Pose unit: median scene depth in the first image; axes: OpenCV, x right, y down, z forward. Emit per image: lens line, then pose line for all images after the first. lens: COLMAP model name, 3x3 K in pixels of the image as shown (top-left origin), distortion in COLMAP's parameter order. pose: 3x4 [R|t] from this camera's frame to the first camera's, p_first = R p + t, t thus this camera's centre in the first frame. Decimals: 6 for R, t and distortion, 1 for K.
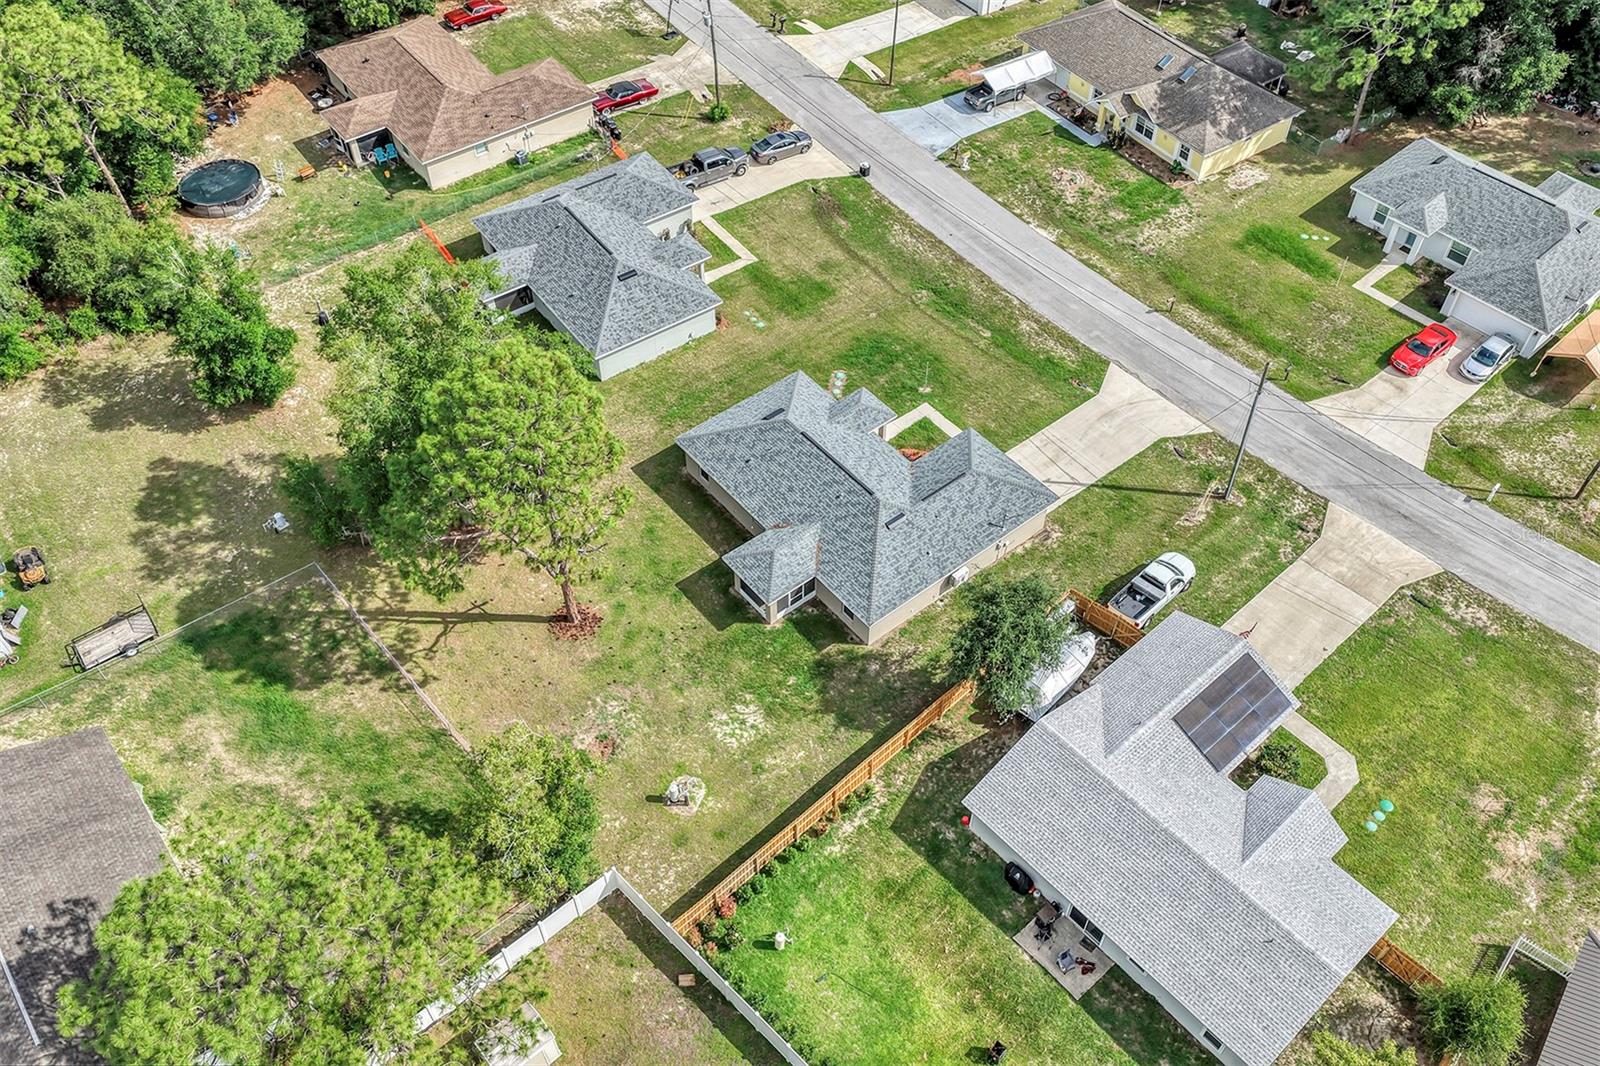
lens RADIAL K [[1333.3, 0, 795.3], [0, 1333.3, 526.1], [0, 0, 1]] dist [-0.015069, 0.038756]
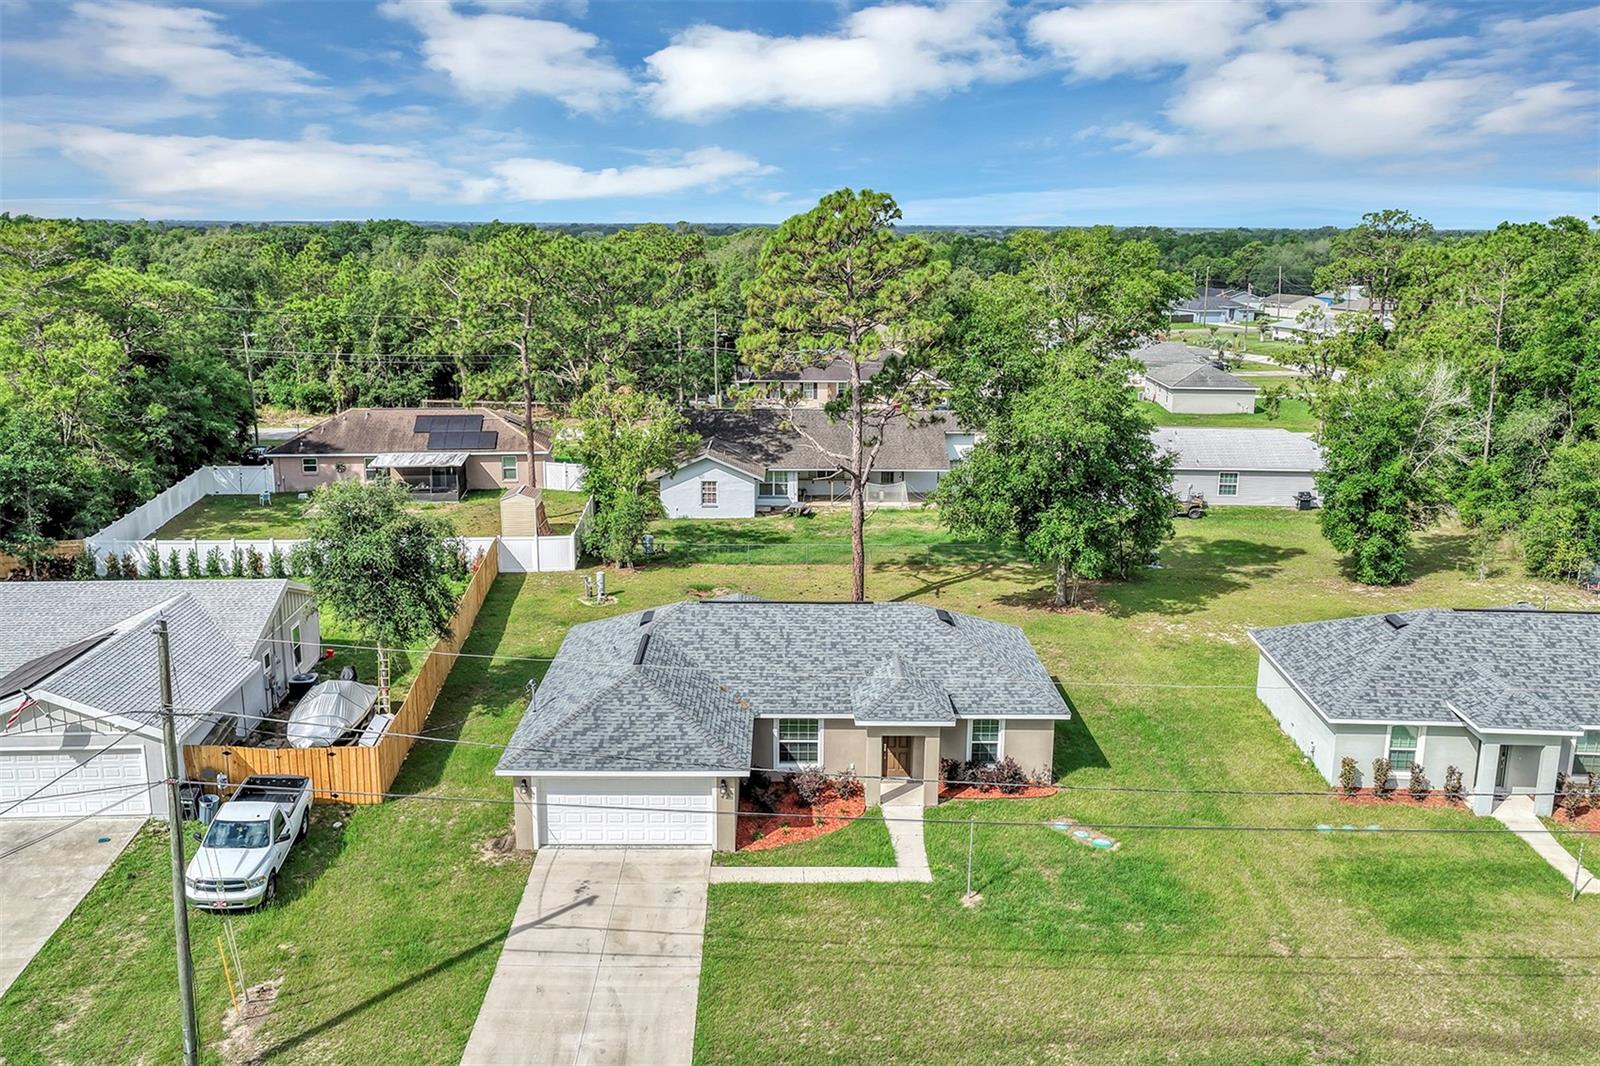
lens RADIAL K [[1333.3, 0, 797.4], [0, 1333.3, 535.8], [0, 0, 1]] dist [-0.015069, 0.038756]
pose [[-0.621420, 0.175721, -0.763518, 0.447946], [-0.596274, 0.526082, 0.606378, -0.398350], [0.508226, 0.832082, -0.222140, 0.985686]]
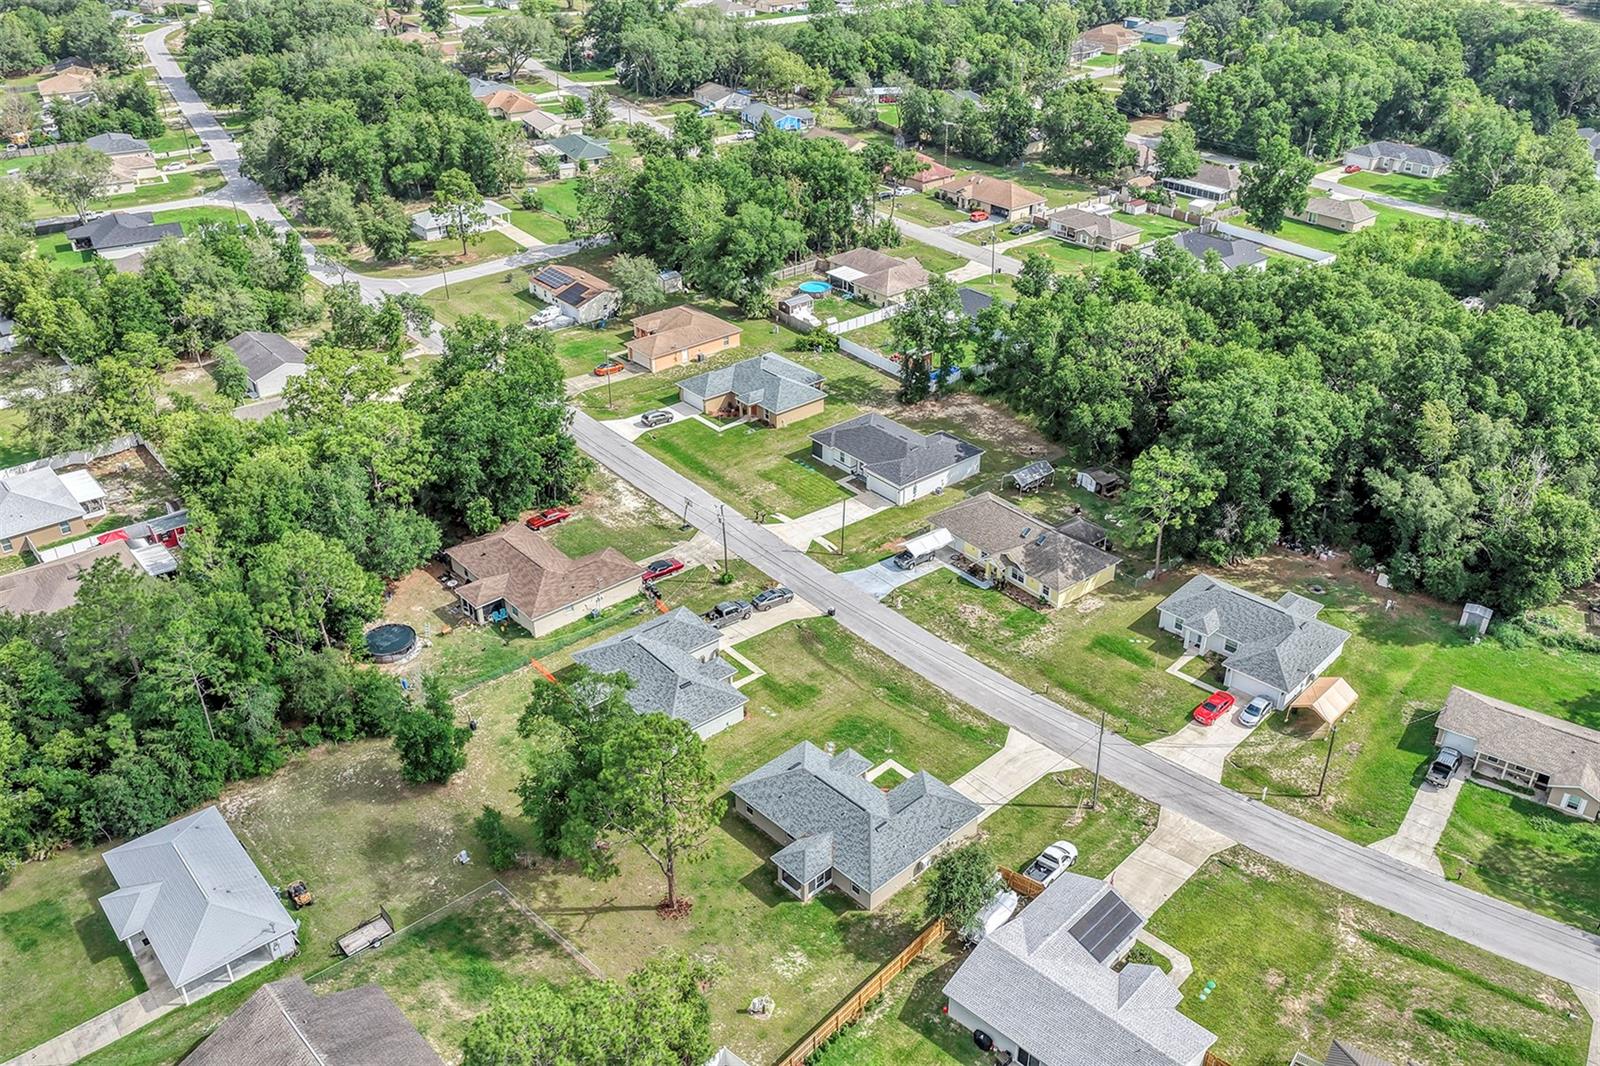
lens RADIAL K [[1333.3, 0, 796.2], [0, 1333.3, 526.8], [0, 0, 1]] dist [-0.015069, 0.038756]
pose [[0.996924, -0.040766, 0.066934, -0.096778], [0.060434, 0.943648, -0.325385, 0.141771], [-0.049898, 0.328429, 0.943210, -0.488098]]
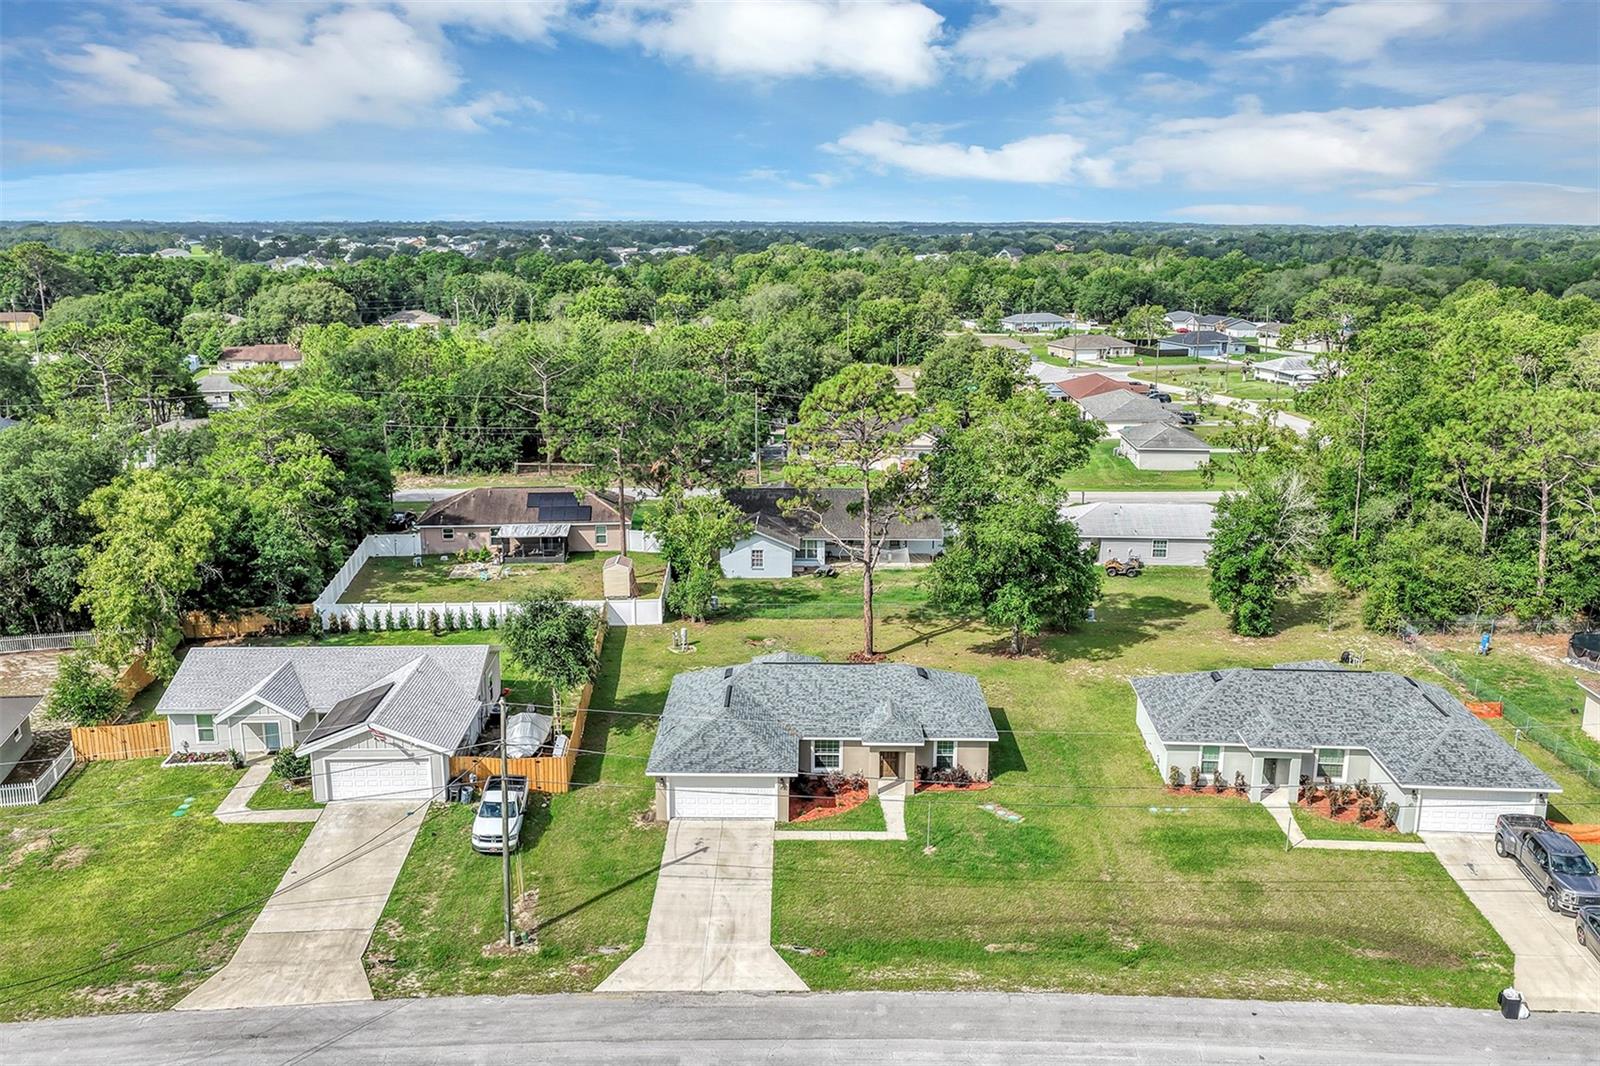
lens RADIAL K [[1333.3, 0, 801.0], [0, 1333.3, 526.2], [0, 0, 1]] dist [-0.015069, 0.038756]
pose [[-0.633388, 0.171853, -0.754511, 0.673217], [-0.586958, 0.528699, 0.613154, -0.612237], [0.504281, 0.831231, -0.234001, 1.004699]]
